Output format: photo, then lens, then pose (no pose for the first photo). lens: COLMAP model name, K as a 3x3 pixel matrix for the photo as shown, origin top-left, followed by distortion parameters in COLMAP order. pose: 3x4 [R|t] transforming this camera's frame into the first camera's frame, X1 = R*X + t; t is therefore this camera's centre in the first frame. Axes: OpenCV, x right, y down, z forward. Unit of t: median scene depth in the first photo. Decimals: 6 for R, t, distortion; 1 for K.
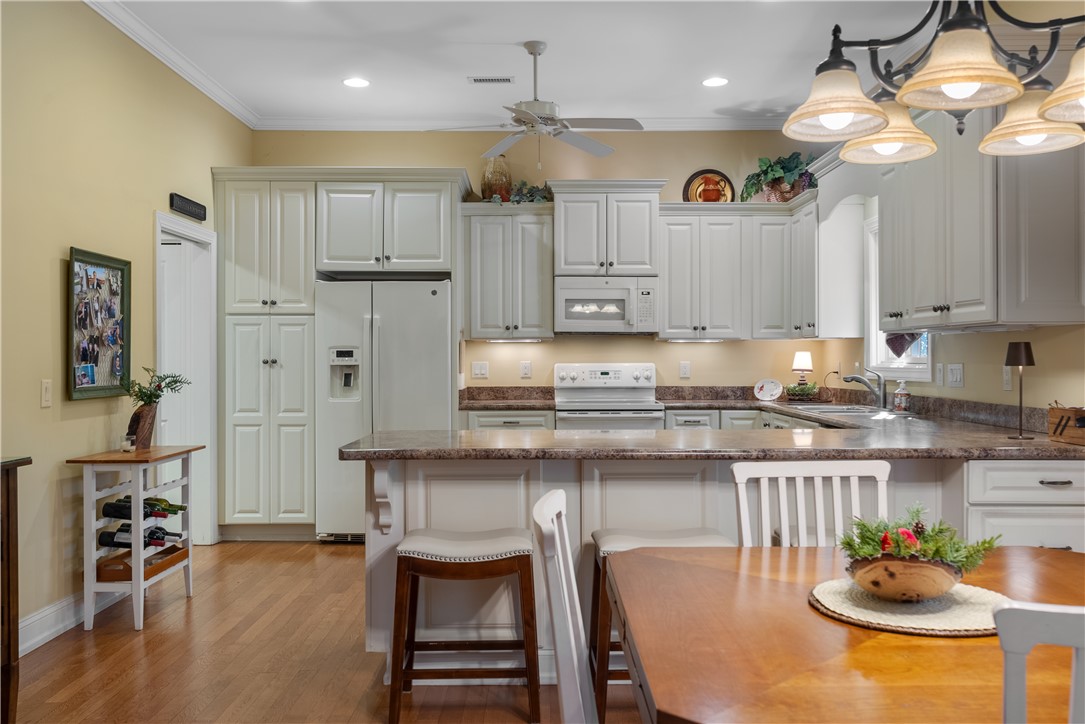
lens RADIAL K [[926.8, 0, 547.4], [0, 926.8, 358.4], [0, 0, 1]] dist [0.005212, -0.003257]
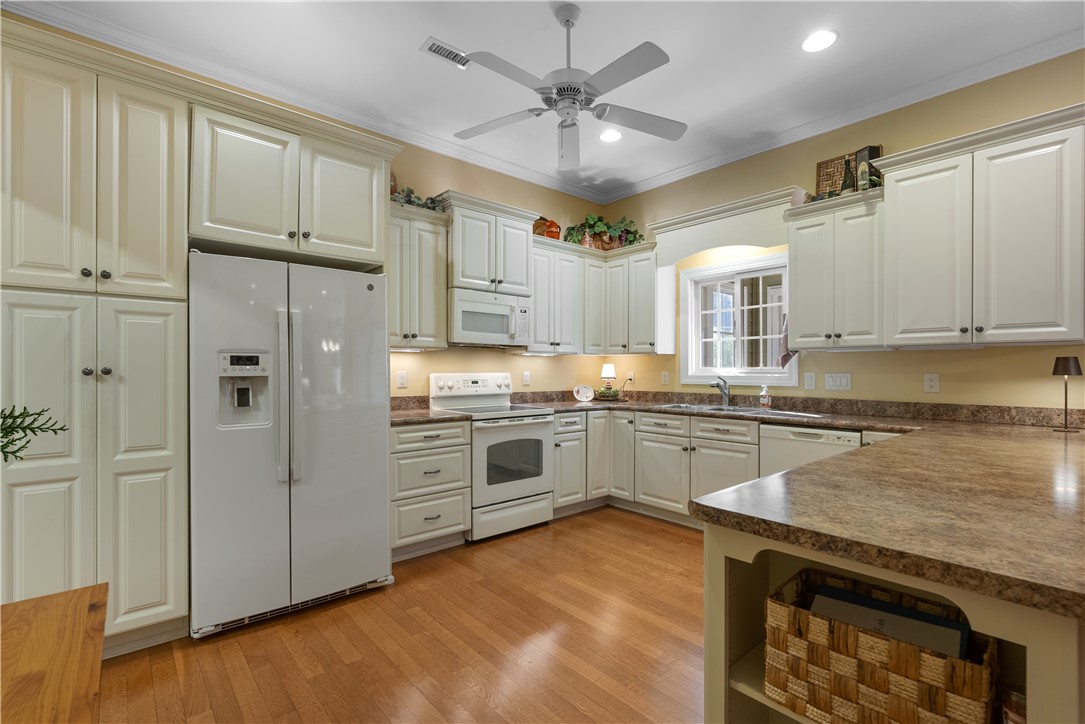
lens RADIAL K [[495.8, 0, 548.5], [0, 495.8, 369.5], [0, 0, 1]] dist [-0.001977, 0.002209]
pose [[0.756423, 0.002940, 0.654076, -0.277365], [-0.002939, 0.999995, -0.001096, 0.001548], [-0.654076, -0.001093, 0.756428, 0.540931]]
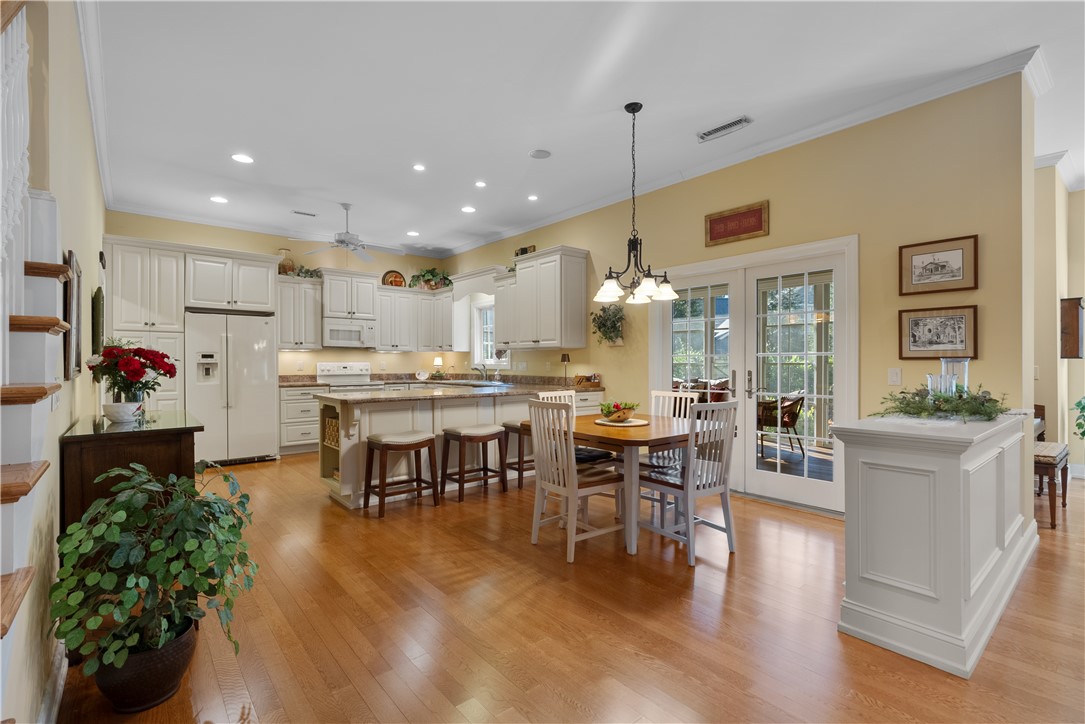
lens RADIAL K [[495.8, 0, 543.5], [0, 495.8, 363.9], [0, 0, 1]] dist [-0.001977, 0.002209]
pose [[0.773006, 0.000031, 0.634398, -0.305667], [-0.001343, 0.999998, 0.001587, 0.006544], [-0.634397, -0.002078, 0.773005, -0.095113]]
